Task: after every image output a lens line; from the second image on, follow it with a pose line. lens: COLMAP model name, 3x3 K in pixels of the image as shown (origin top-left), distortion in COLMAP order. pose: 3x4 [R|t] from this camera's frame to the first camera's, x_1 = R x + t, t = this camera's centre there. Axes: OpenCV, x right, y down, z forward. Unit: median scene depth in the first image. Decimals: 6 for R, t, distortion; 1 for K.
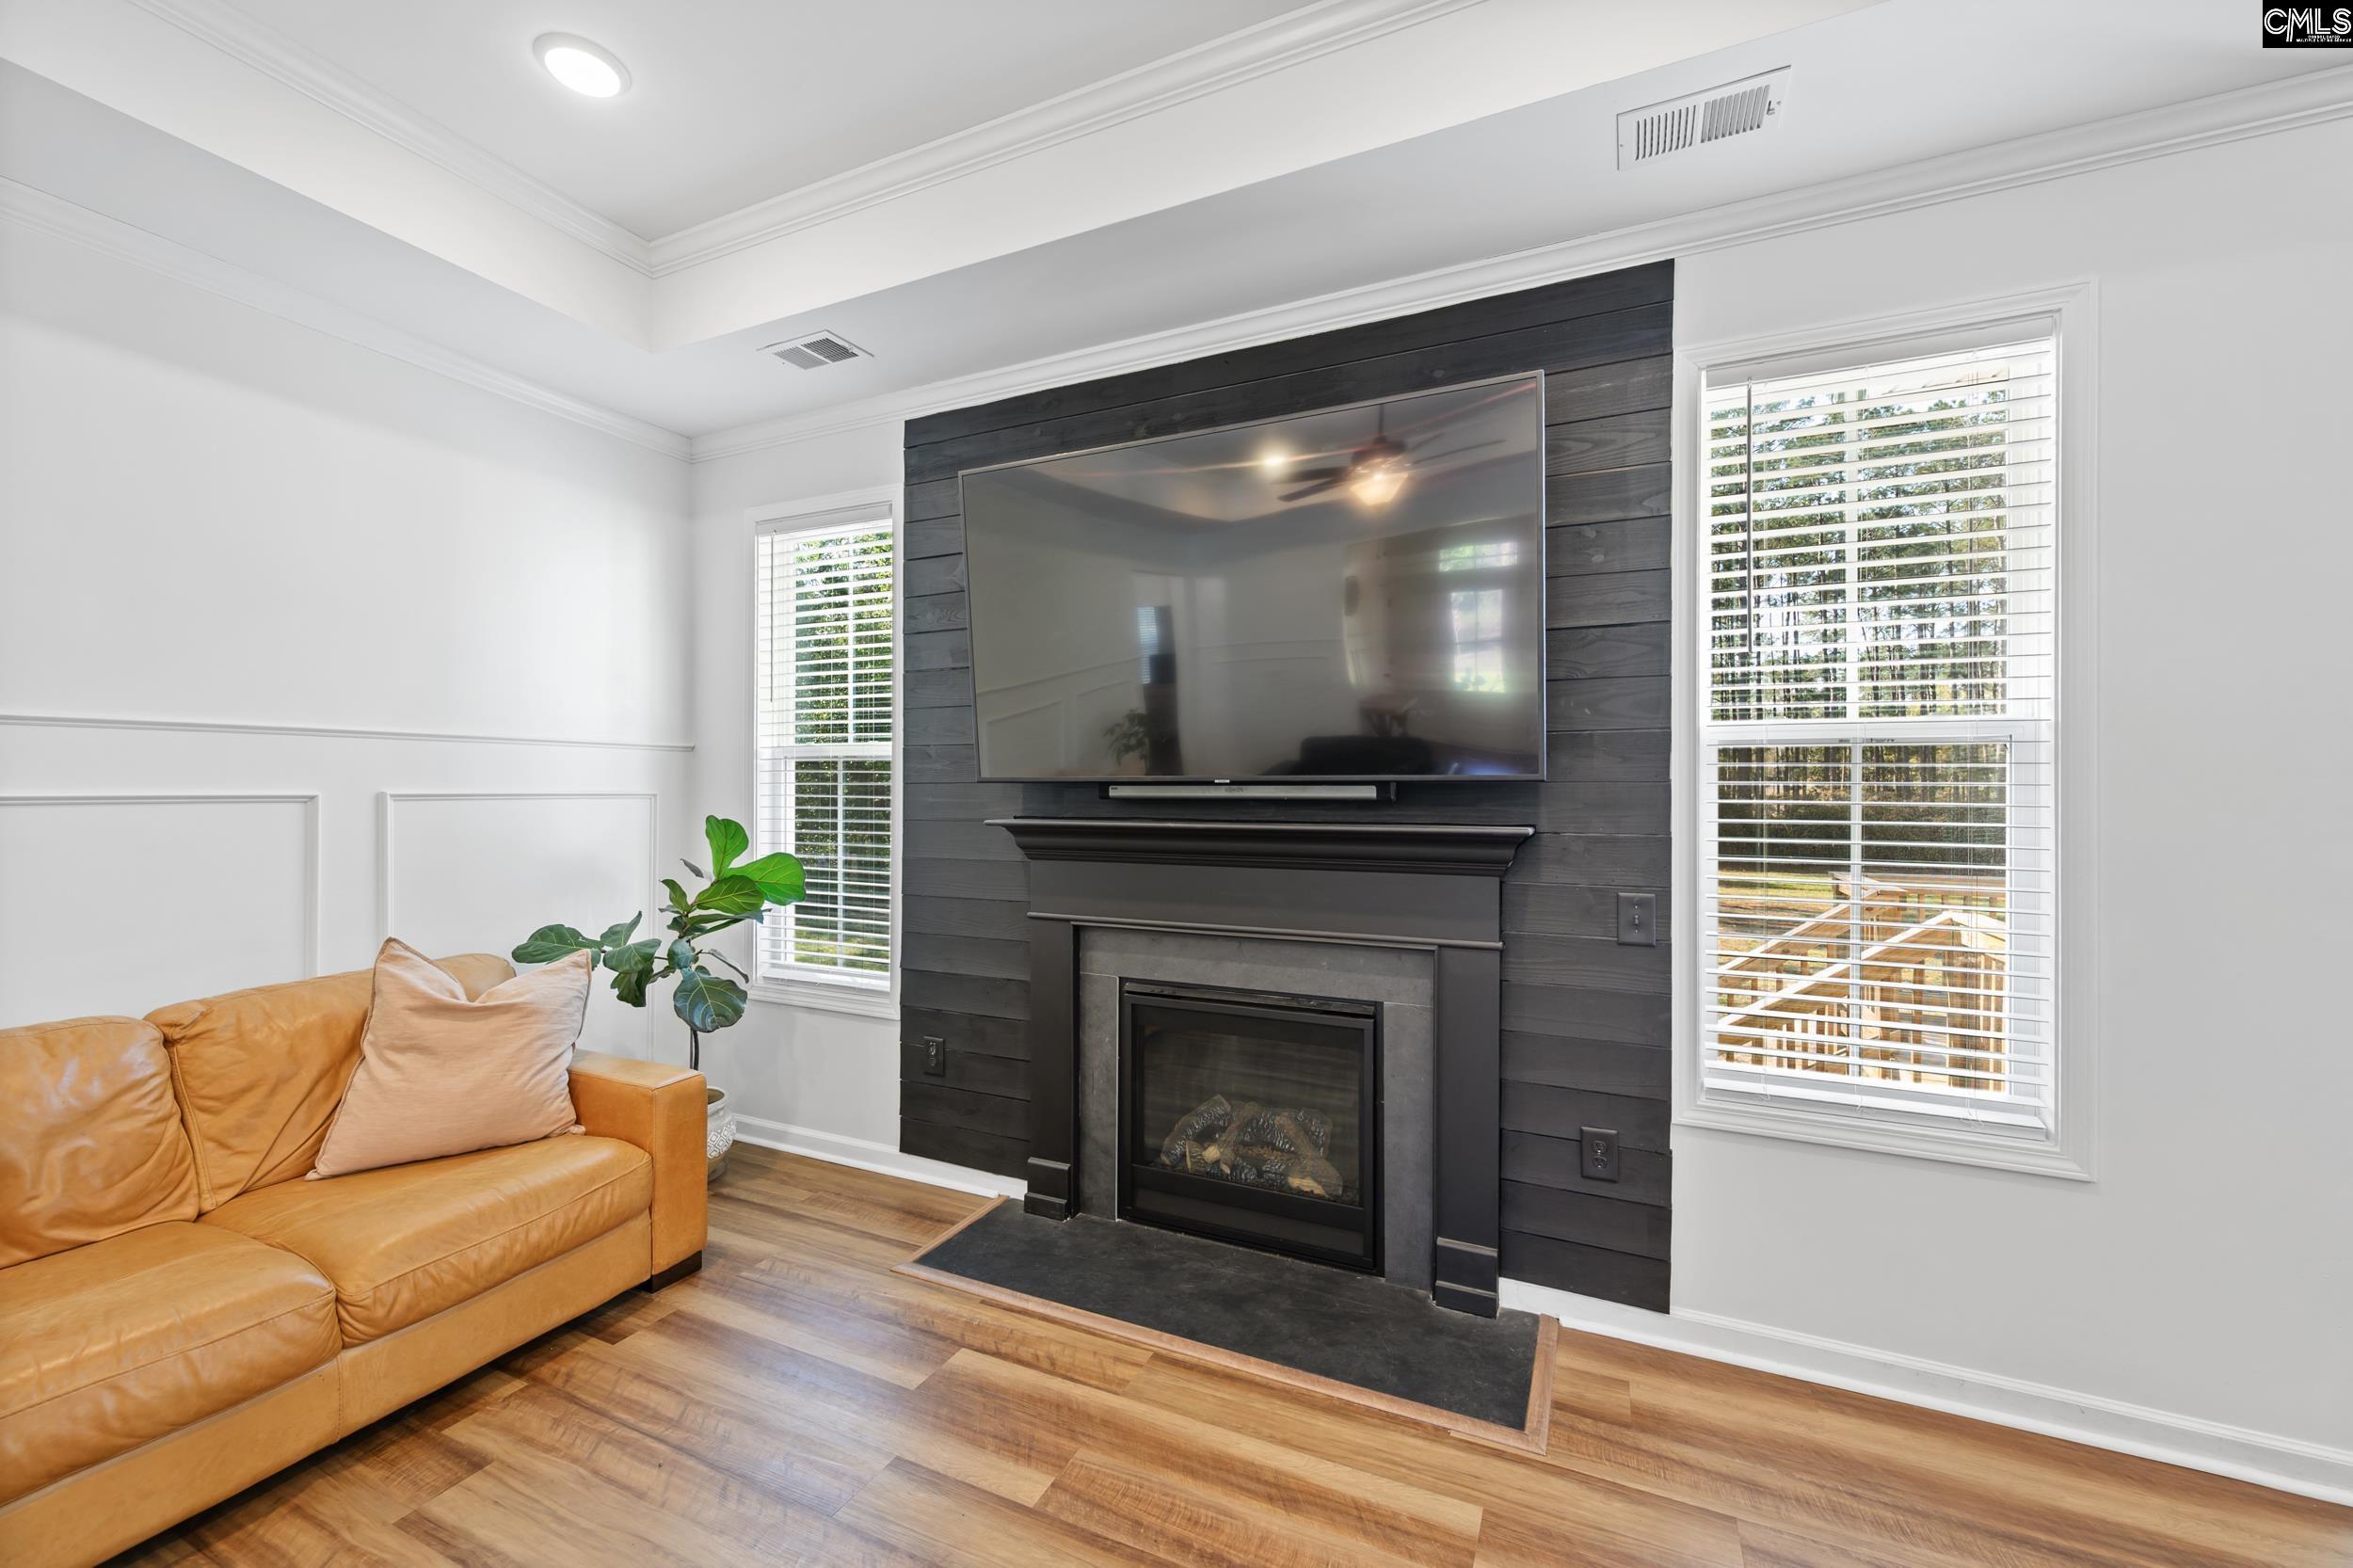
lens RADIAL K [[929.9, 0, 1176.5], [0, 929.9, 784.0], [0, 0, 1]] dist [-0.002853, -0.000141]
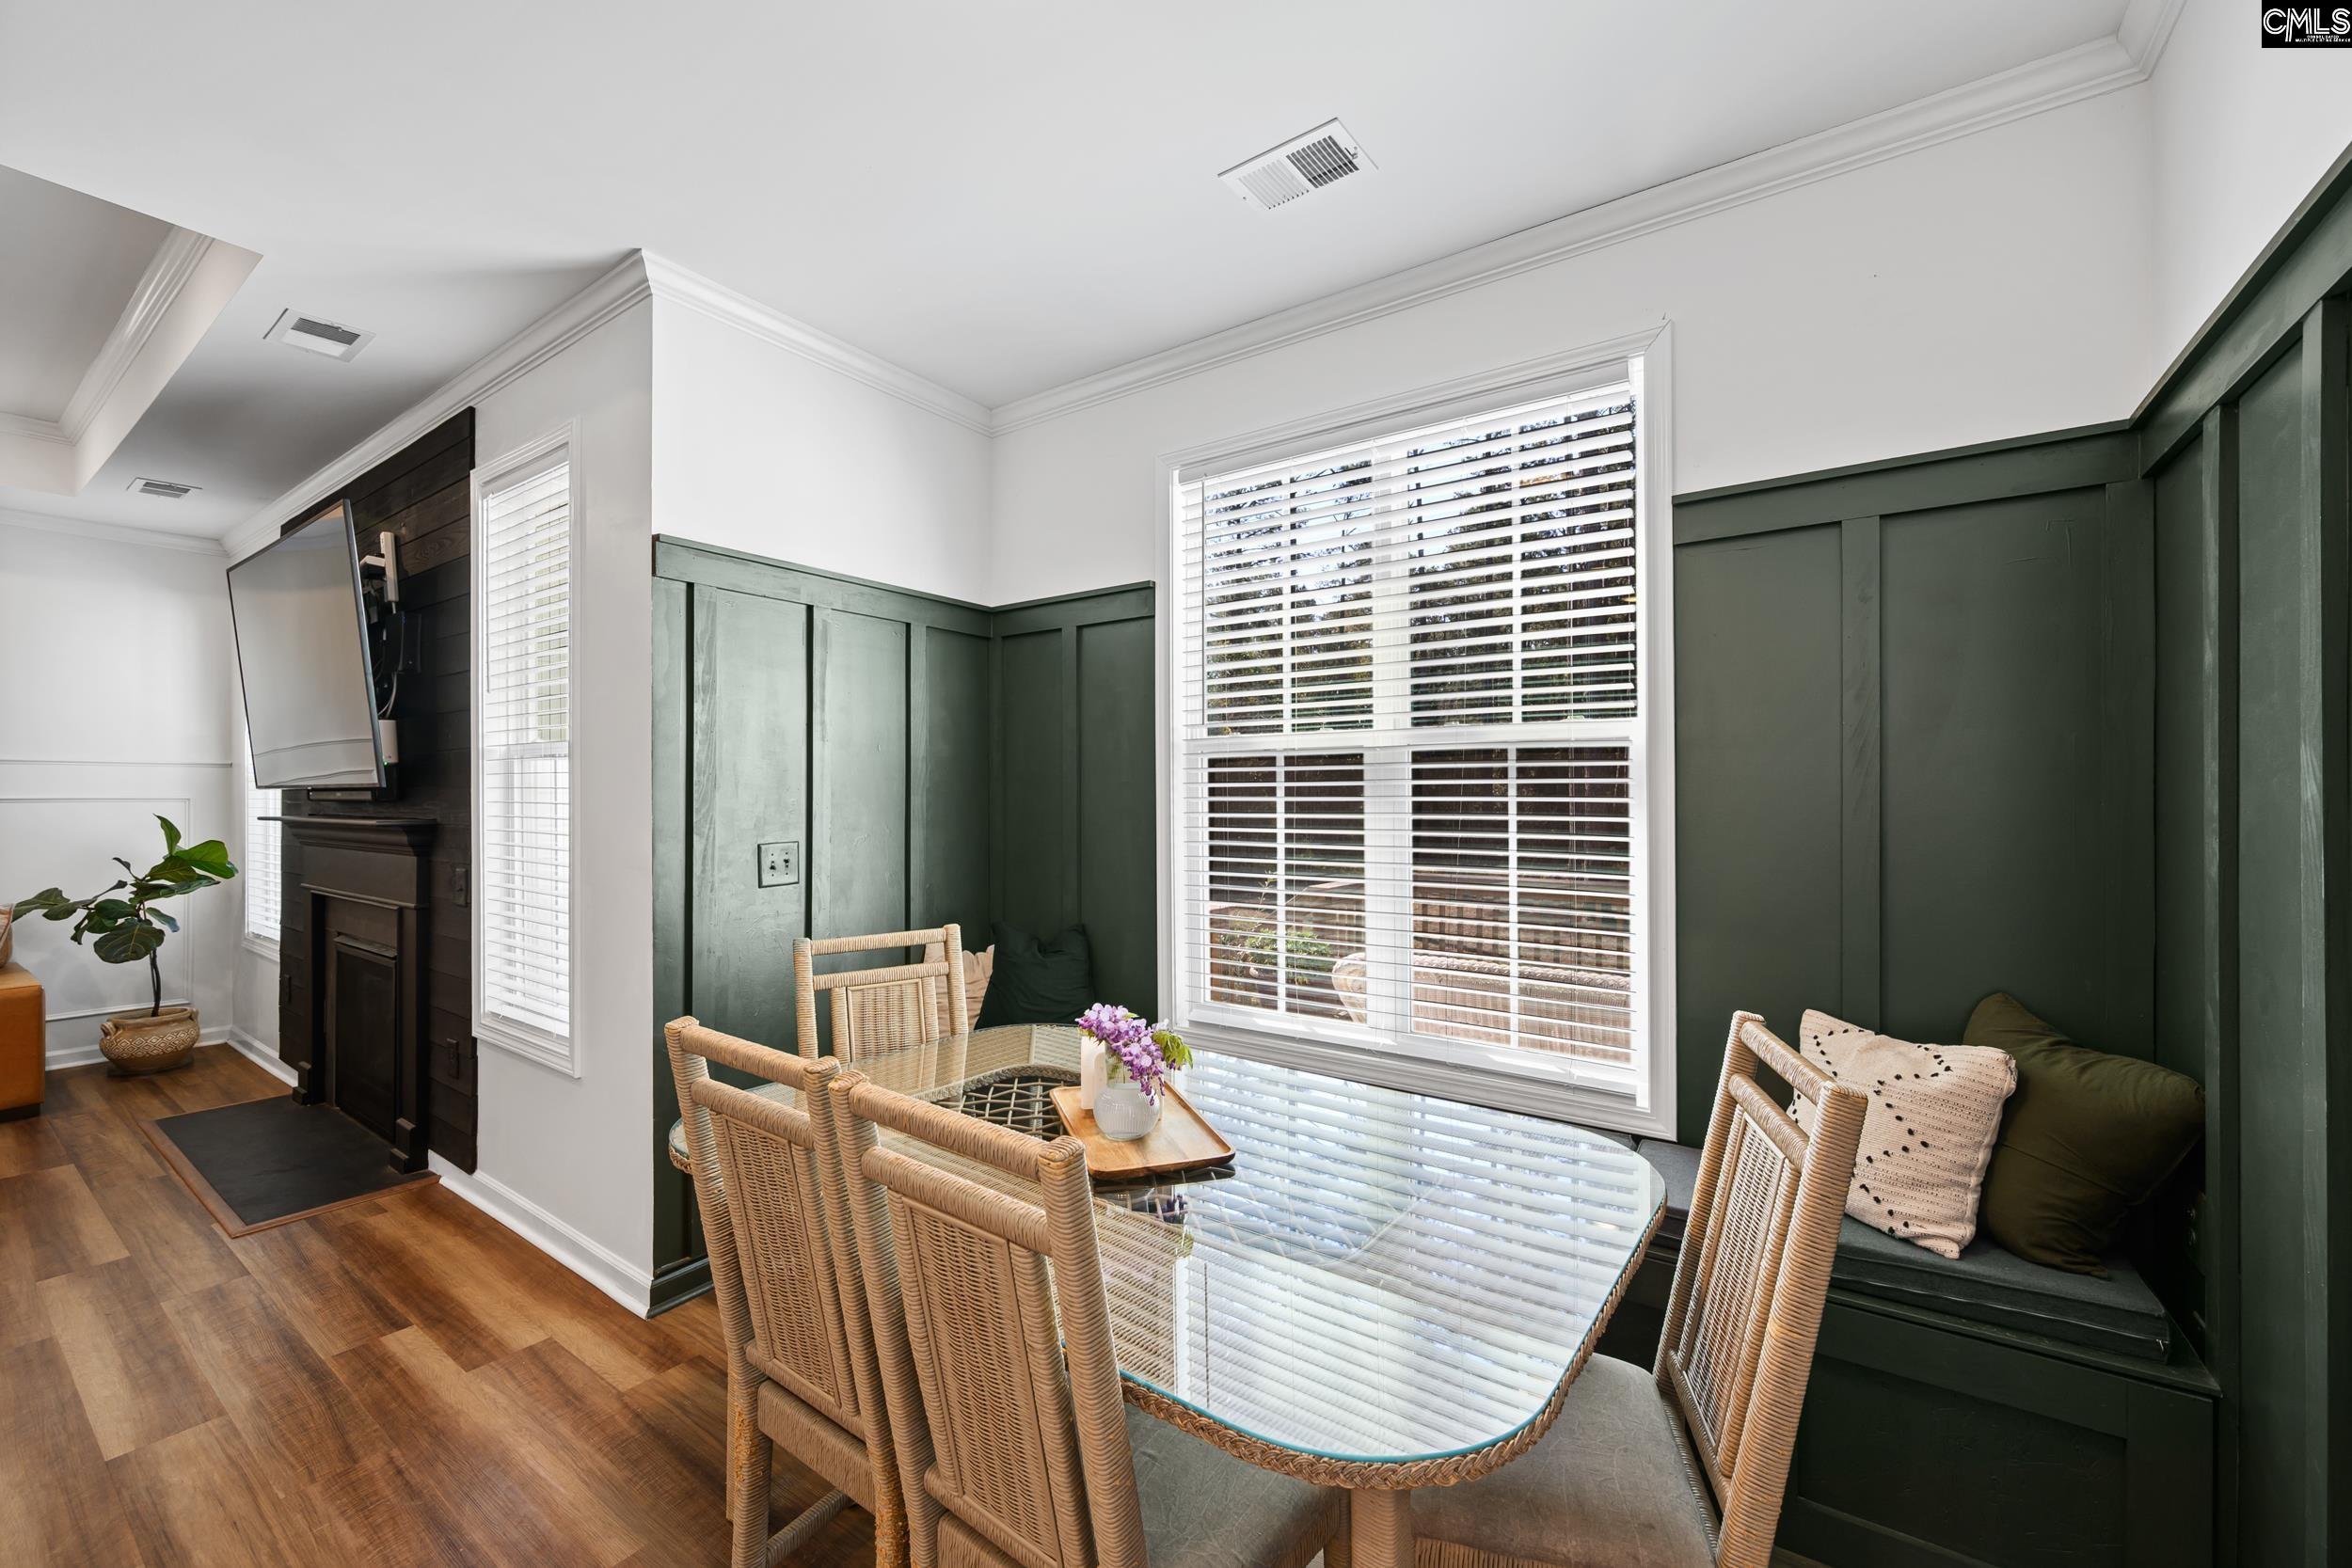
lens RADIAL K [[929.4, 0, 1176.0], [0, 929.4, 784.0], [0, 0, 1]] dist [-0.002853, -0.000141]
pose [[0.983897, -0.005317, -0.178657, 1.643665], [0.005057, 0.999985, -0.001910, -0.000255], [0.178664, 0.000976, 0.983910, -0.148276]]
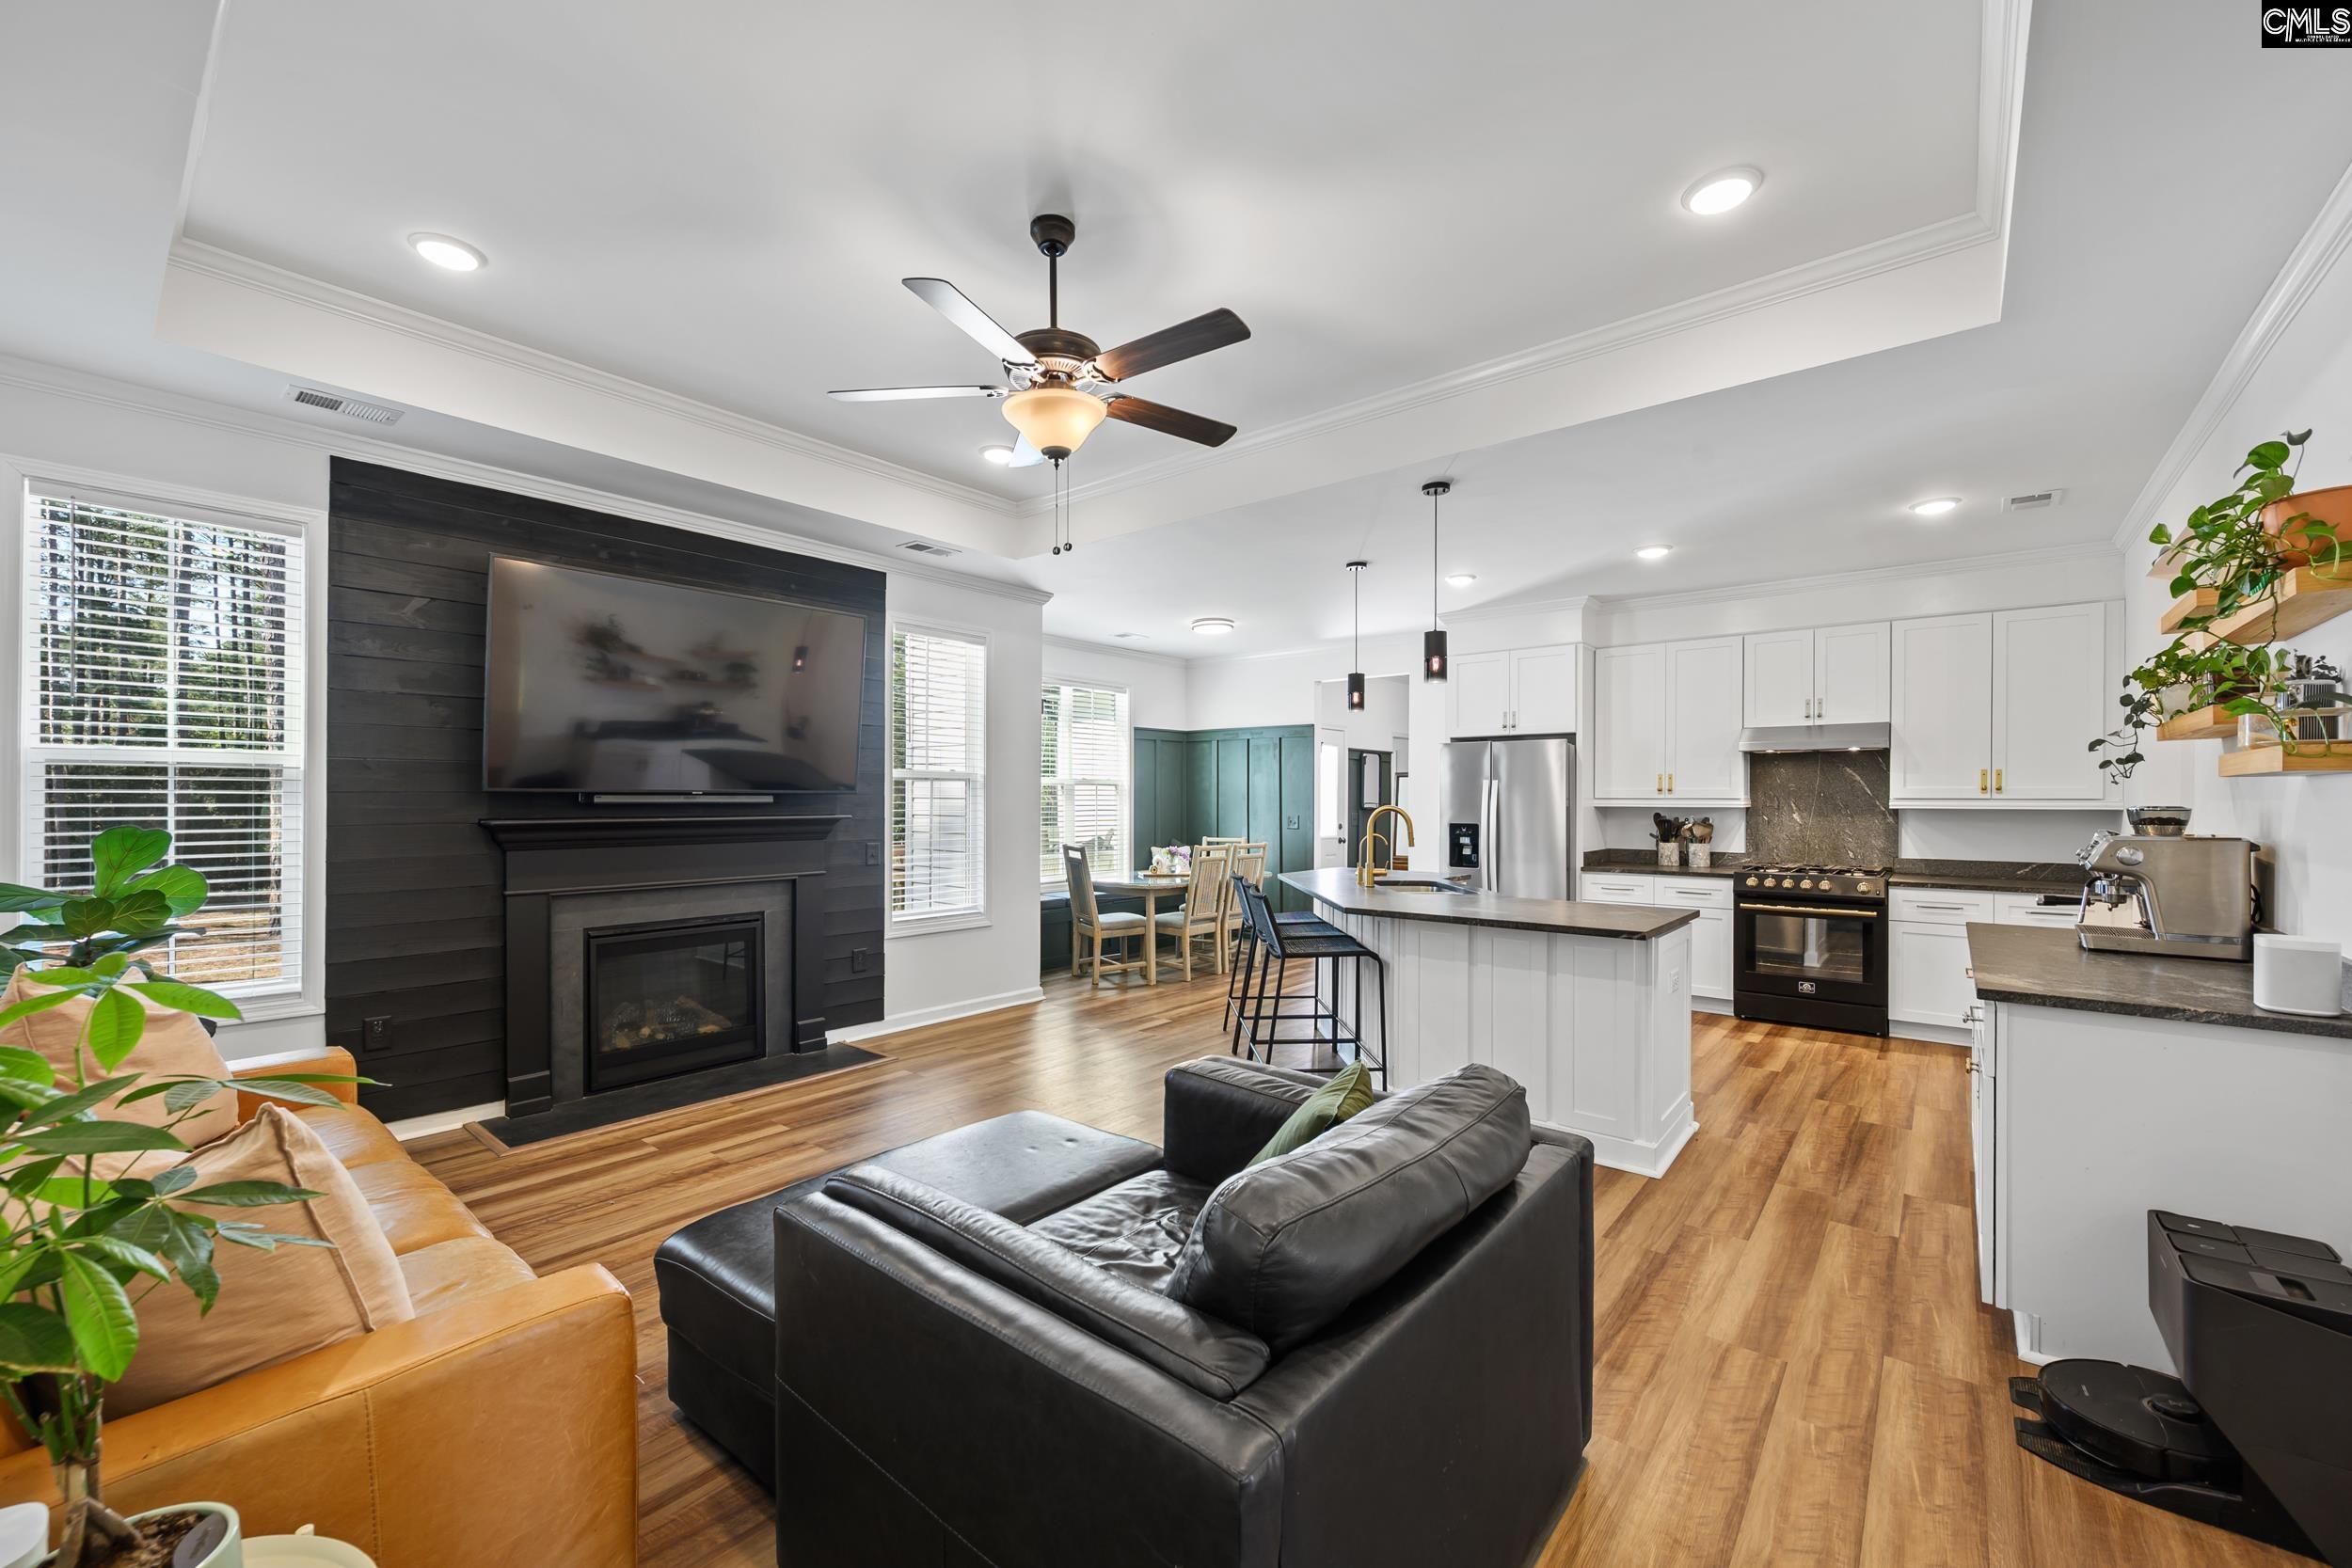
lens RADIAL K [[930.5, 0, 1175.1], [0, 930.5, 791.6], [0, 0, 1]] dist [-0.000903, -0.000382]
pose [[0.265839, 0.007433, 0.963989, -1.415893], [-0.004146, 0.999970, -0.006567, 0.002445], [-0.964009, -0.002251, 0.265862, -0.307639]]
